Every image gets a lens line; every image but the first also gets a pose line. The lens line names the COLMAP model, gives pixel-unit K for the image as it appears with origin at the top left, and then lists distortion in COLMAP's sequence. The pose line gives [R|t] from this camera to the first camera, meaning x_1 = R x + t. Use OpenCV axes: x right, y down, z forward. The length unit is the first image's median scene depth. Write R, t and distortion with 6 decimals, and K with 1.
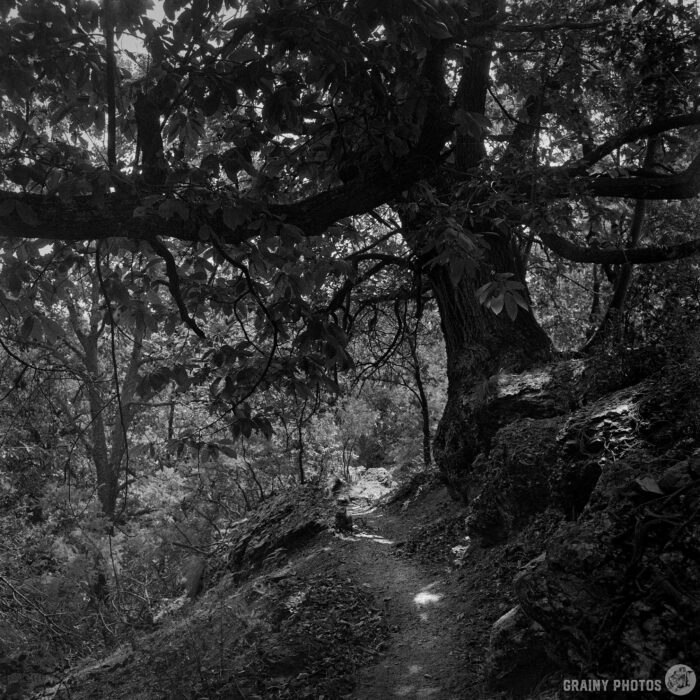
lens RADIAL K [[3405.7, 0, 349.4], [0, 3405.7, 349.6], [0, 0, 1]] dist [-0.704192, 0.000000]
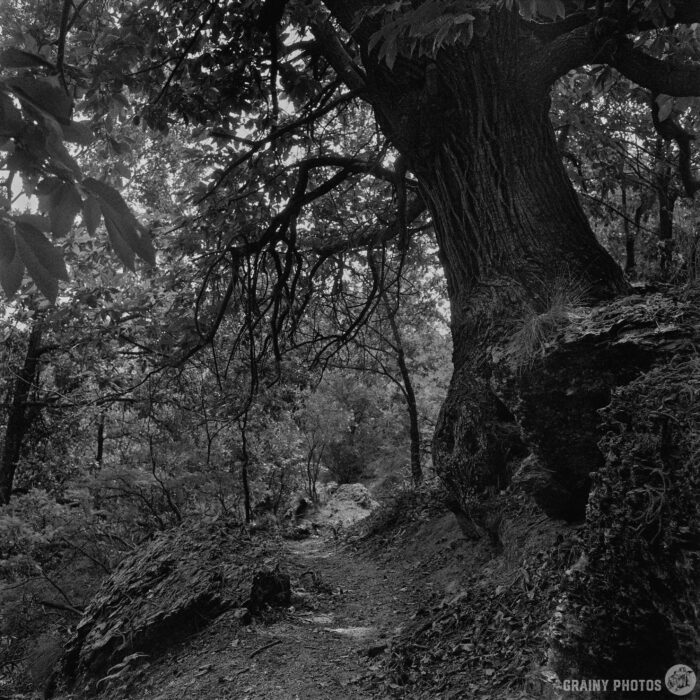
lens RADIAL K [[3405.7, 0, 350.7], [0, 3405.7, 350.5], [0, 0, 1]] dist [-0.704192, 0.000000]
pose [[0.999796, -0.019352, 0.005701, 0.006143], [0.019375, 0.999805, -0.003890, 0.011184], [-0.005624, 0.004000, 0.999976, 0.337662]]
